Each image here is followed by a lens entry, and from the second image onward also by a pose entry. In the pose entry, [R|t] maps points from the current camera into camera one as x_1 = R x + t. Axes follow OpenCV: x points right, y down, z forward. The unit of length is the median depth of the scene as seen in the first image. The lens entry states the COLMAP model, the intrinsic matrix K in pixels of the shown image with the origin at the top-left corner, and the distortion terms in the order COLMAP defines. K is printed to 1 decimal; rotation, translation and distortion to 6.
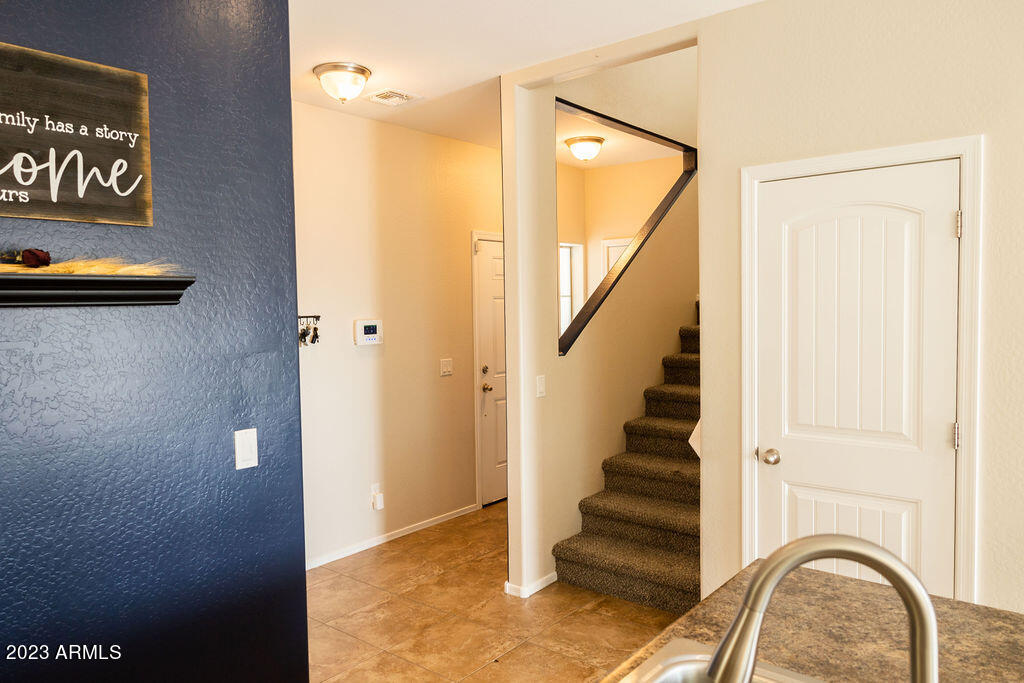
lens RADIAL K [[713.7, 0, 512.0], [0, 713.7, 341.5], [0, 0, 1]] dist [-0.001305, -0.003071]
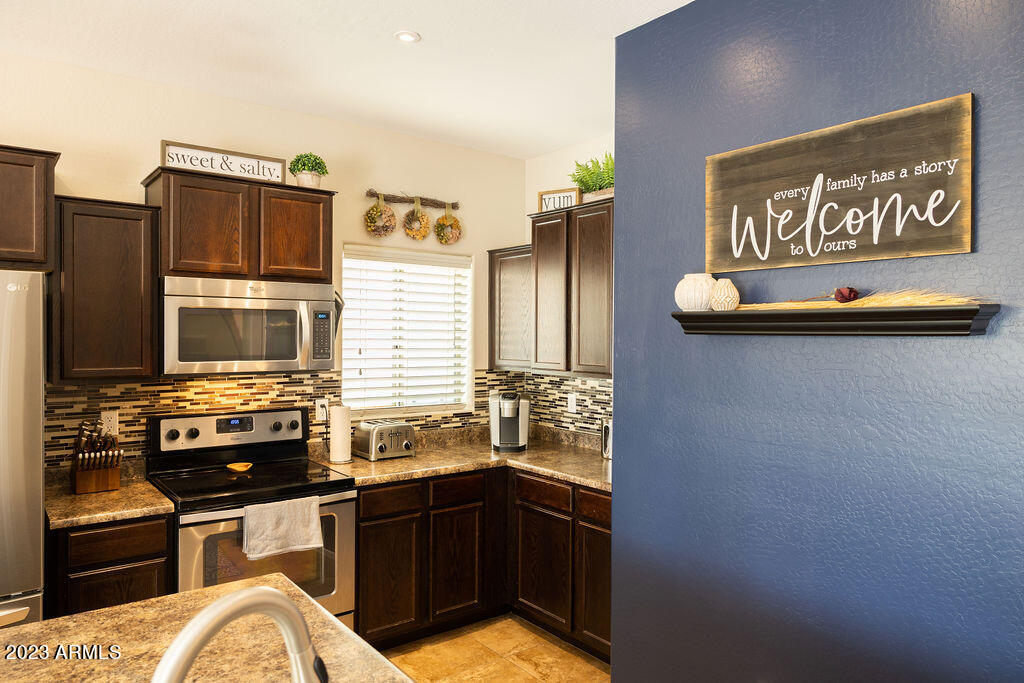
lens RADIAL K [[686.1, 0, 511.4], [0, 686.1, 339.3], [0, 0, 1]] dist [0.000721, 0.003131]
pose [[-0.232047, 0.020464, -0.972489, 0.533077], [-0.056551, 0.997804, 0.034490, -0.045635], [0.971059, 0.062999, -0.230380, 0.654043]]
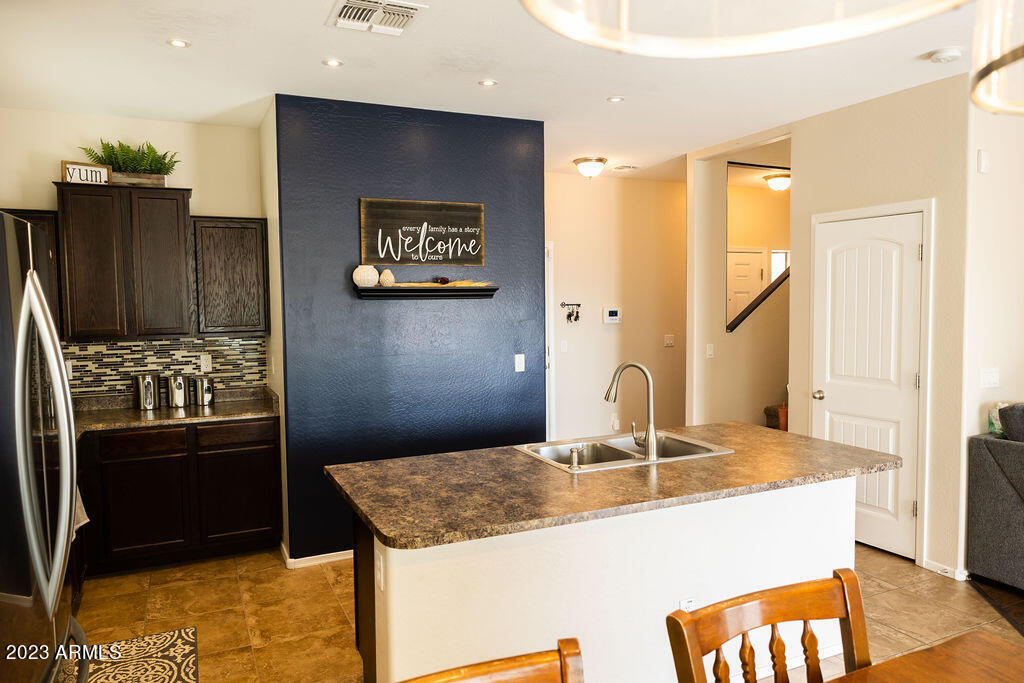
lens RADIAL K [[713.7, 0, 512.0], [0, 713.7, 341.5], [0, 0, 1]] dist [-0.001305, -0.003071]
pose [[0.901038, 0.033688, -0.432430, 0.662183], [-0.027632, 0.999412, 0.020284, 0.045400], [0.432859, -0.006328, 0.901439, -1.189084]]
